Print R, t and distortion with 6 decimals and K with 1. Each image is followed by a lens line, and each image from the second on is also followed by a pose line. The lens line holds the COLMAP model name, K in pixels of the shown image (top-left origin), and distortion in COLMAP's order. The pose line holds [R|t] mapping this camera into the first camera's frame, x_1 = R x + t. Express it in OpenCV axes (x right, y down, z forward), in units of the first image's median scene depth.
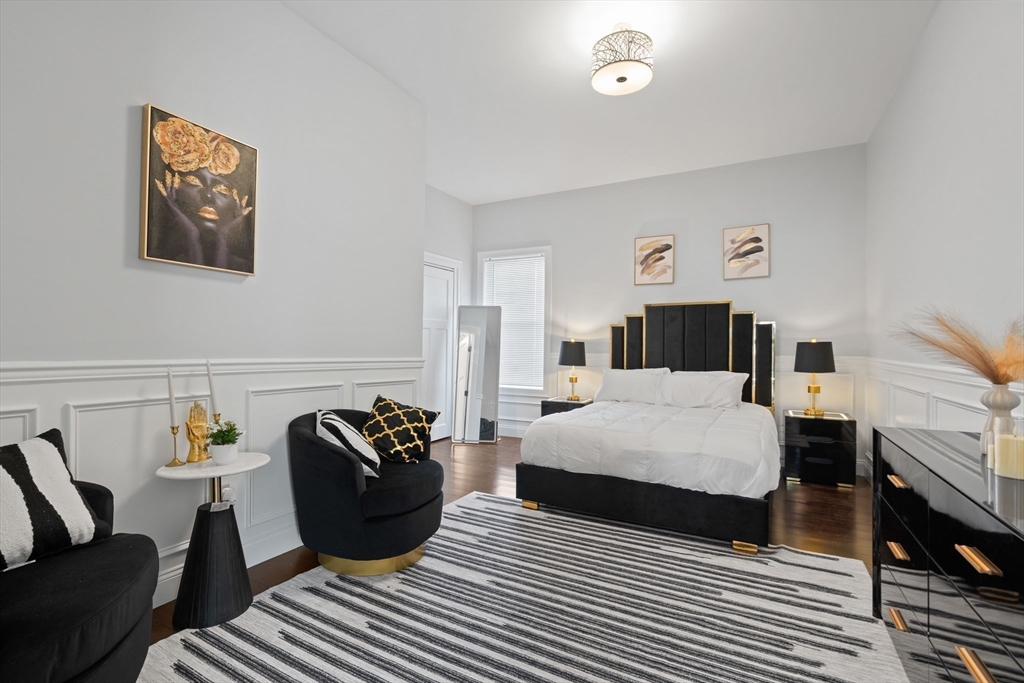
lens RADIAL K [[478.3, 0, 509.8], [0, 478.3, 331.4], [0, 0, 1]] dist [-0.018786, 0.007736]
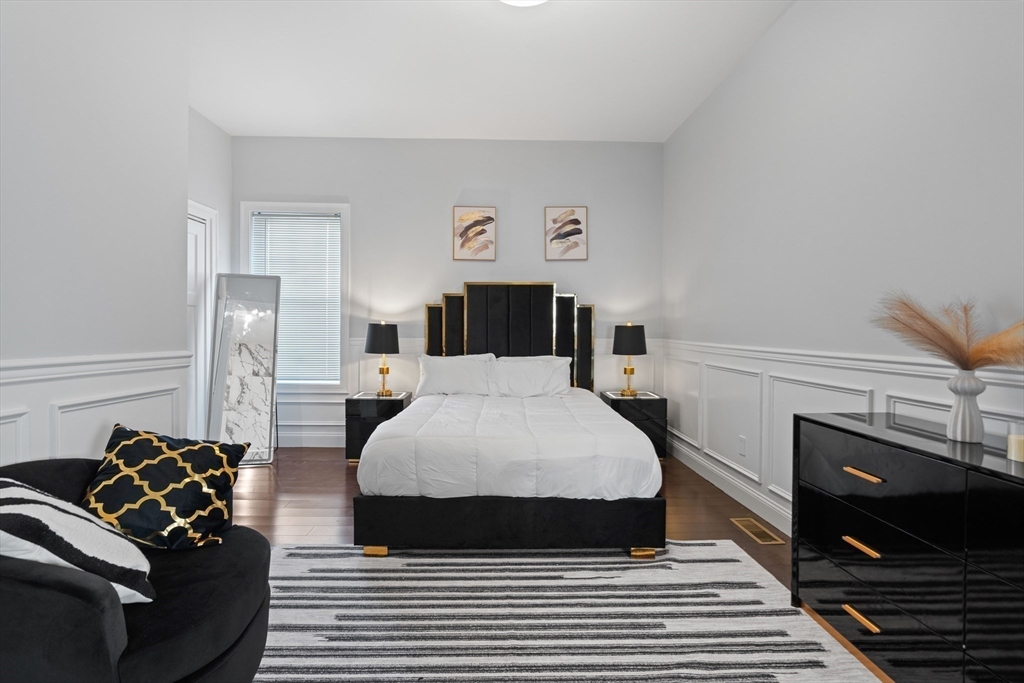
lens RADIAL K [[478.3, 0, 509.8], [0, 478.3, 331.4], [0, 0, 1]] dist [-0.018786, 0.007736]
pose [[0.863725, -0.004512, 0.503943, -0.155540], [-0.015096, 0.999280, 0.034820, 0.003923], [-0.503737, -0.037683, 0.863035, 0.312309]]
